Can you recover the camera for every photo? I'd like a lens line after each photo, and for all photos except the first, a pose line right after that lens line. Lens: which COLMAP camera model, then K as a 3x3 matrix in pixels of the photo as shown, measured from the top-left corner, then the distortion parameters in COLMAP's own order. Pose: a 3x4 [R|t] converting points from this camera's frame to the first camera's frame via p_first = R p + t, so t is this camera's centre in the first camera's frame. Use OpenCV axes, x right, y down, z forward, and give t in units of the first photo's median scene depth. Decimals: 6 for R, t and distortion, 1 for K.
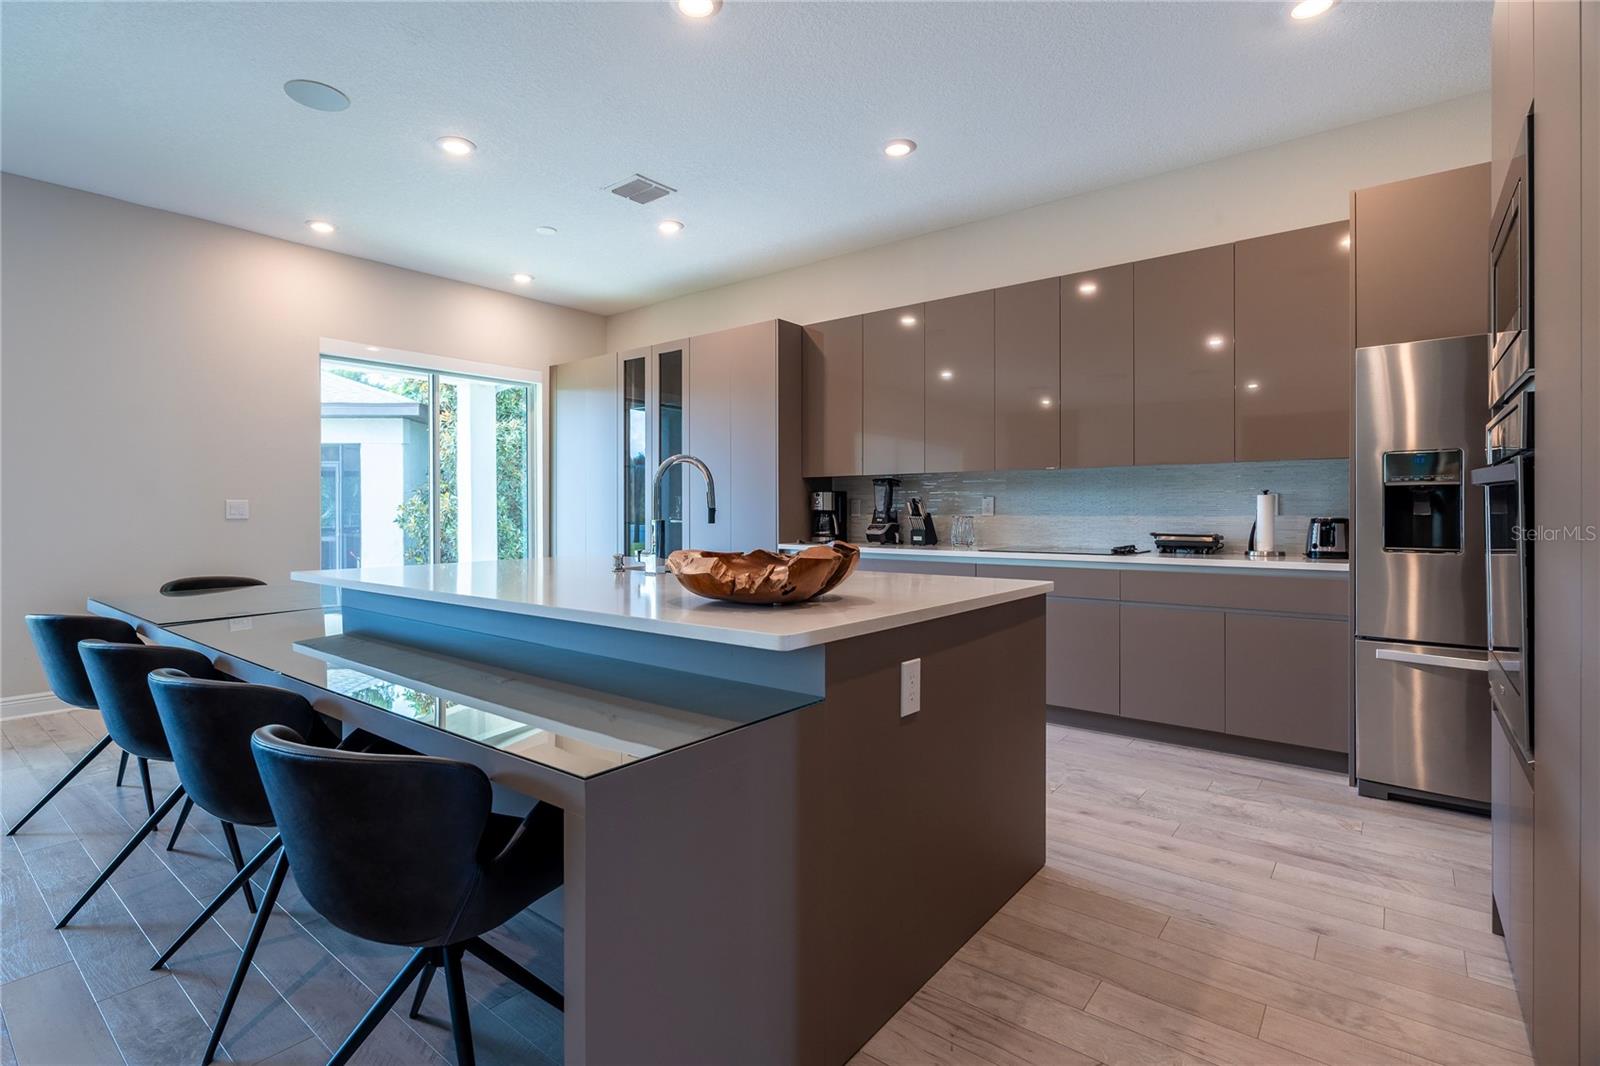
lens RADIAL K [[755.4, 0, 810.3], [0, 755.4, 506.2], [0, 0, 1]] dist [0.004082, 0.001483]
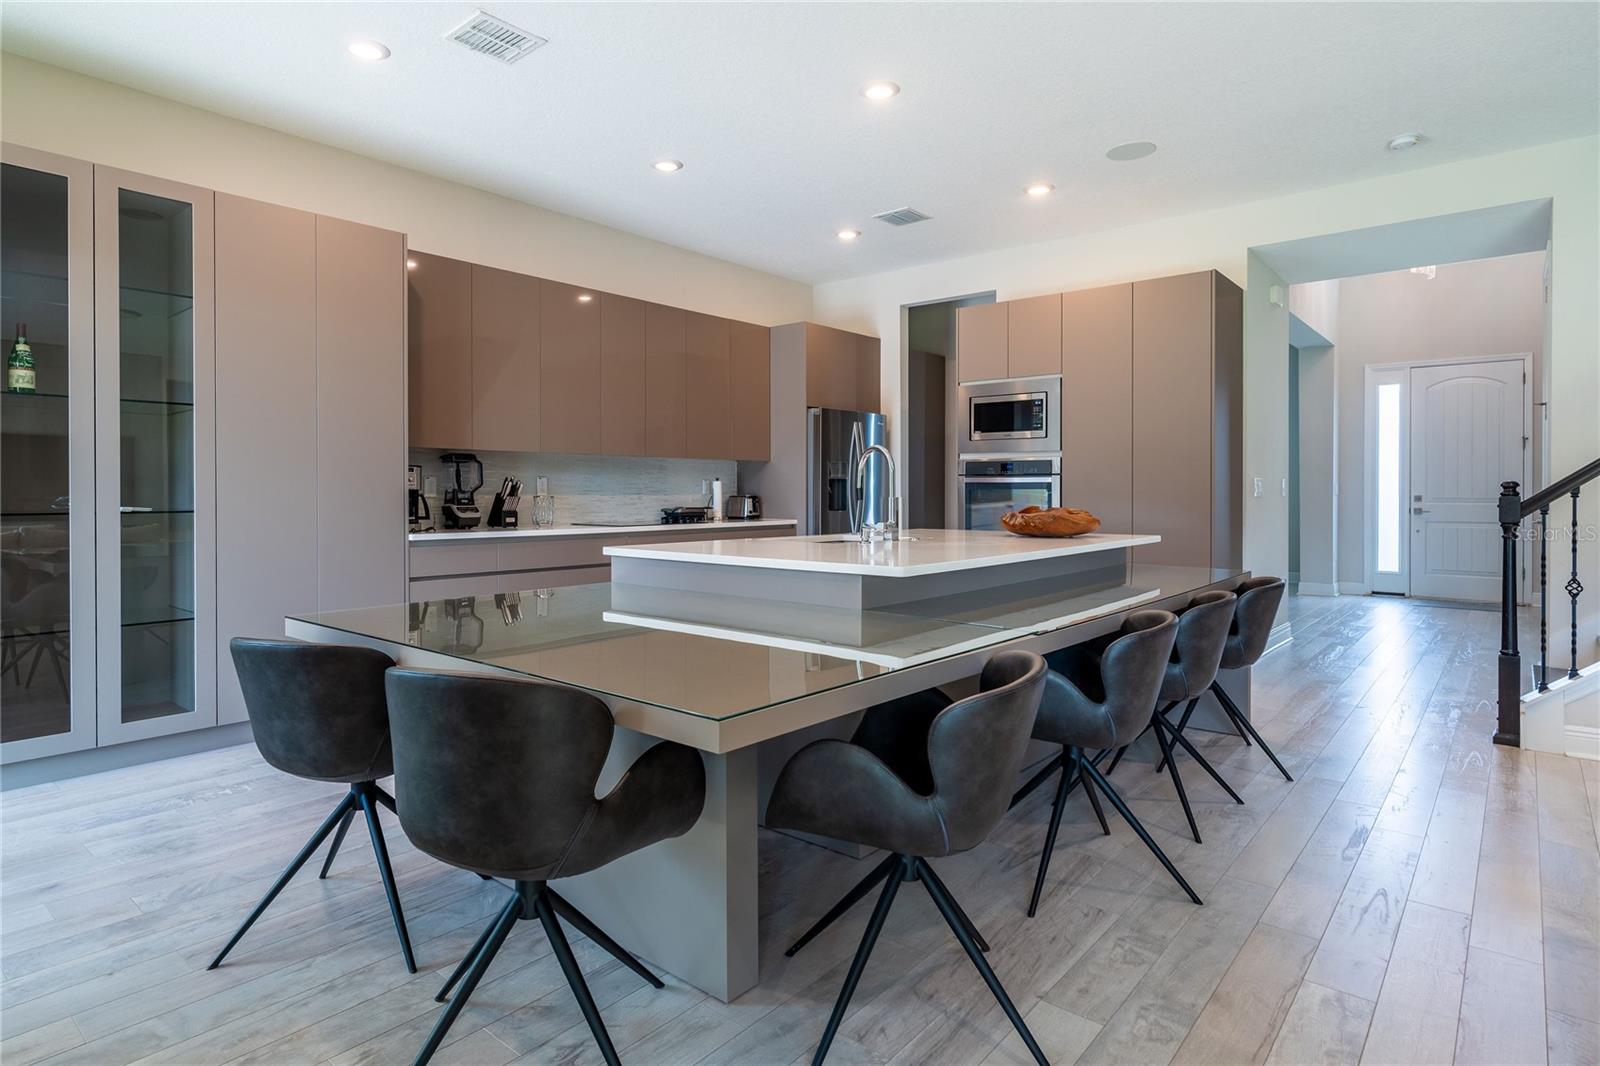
lens RADIAL K [[855.8, 0, 784.1], [0, 855.8, 496.0], [0, 0, 1]] dist [0.000565, 0.000351]
pose [[0.063540, -0.005600, 0.997964, -1.062162], [-0.009261, 0.999938, 0.006201, 0.003458], [-0.997936, -0.009636, 0.063484, 0.699189]]
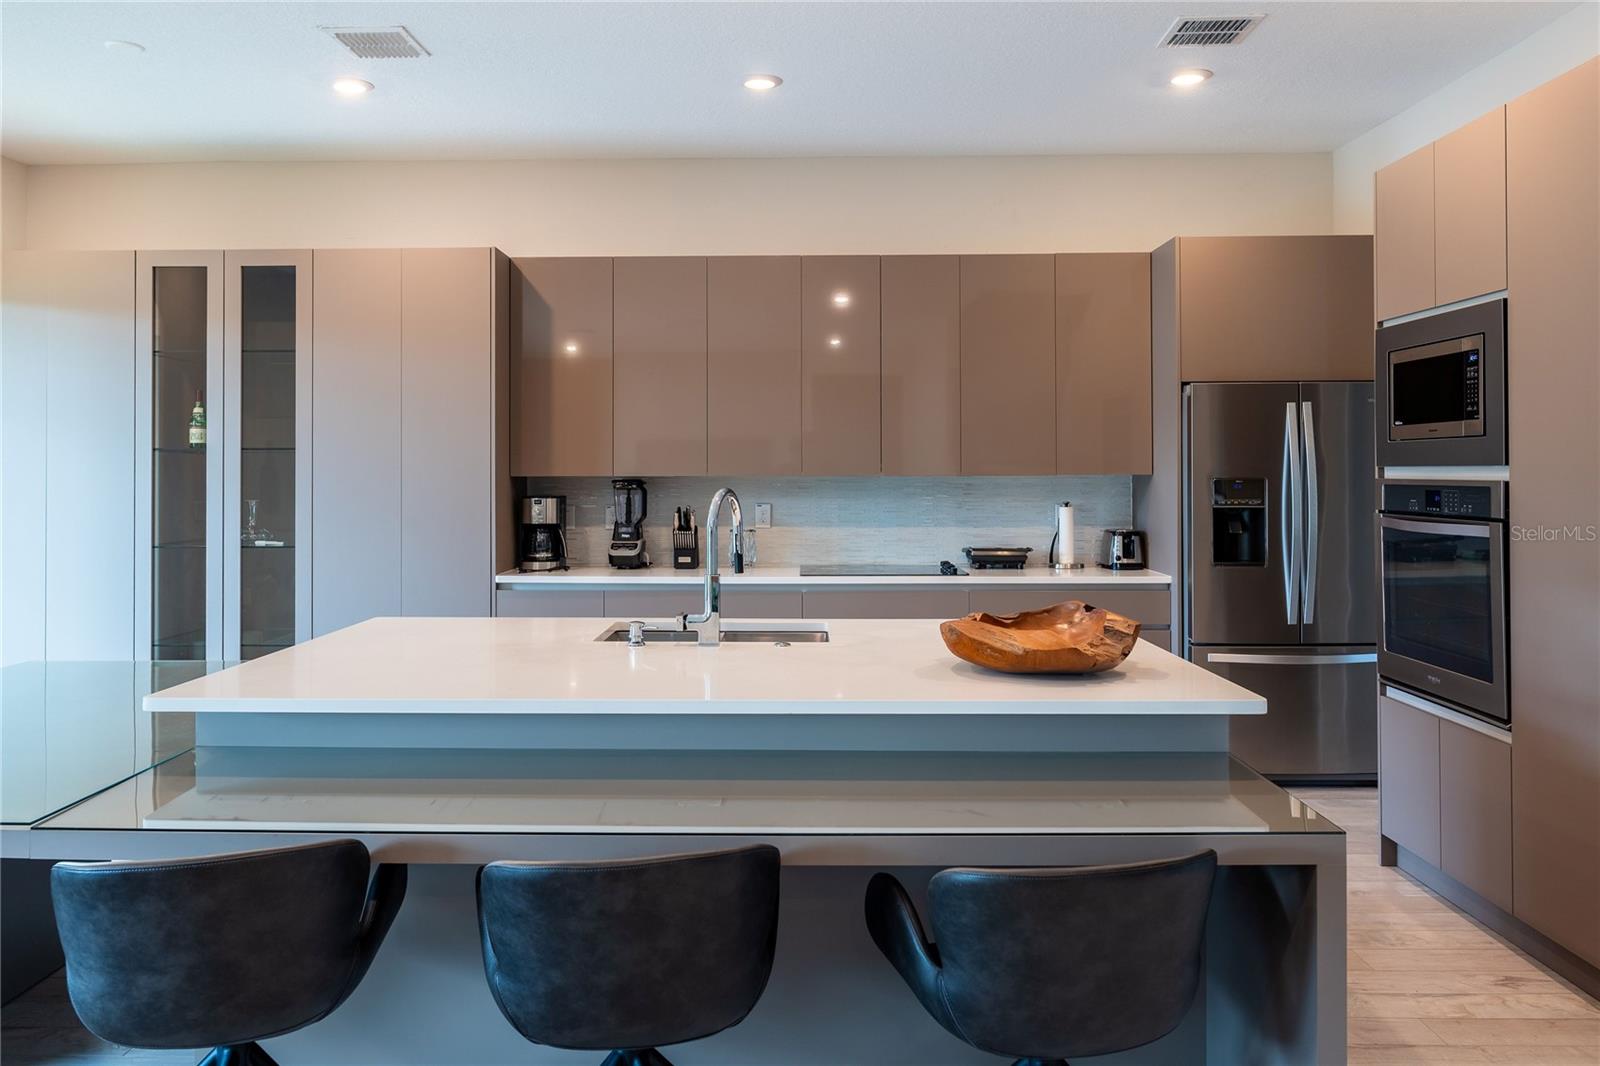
lens RADIAL K [[1144.6, 0, 777.0], [0, 1144.6, 473.7], [0, 0, 1]] dist [0.013547, 0.001658]
pose [[0.805124, 0.000217, 0.593107, -0.556957], [-0.004278, 0.999976, 0.005442, -0.060458], [-0.593092, -0.006919, 0.805105, 0.011318]]
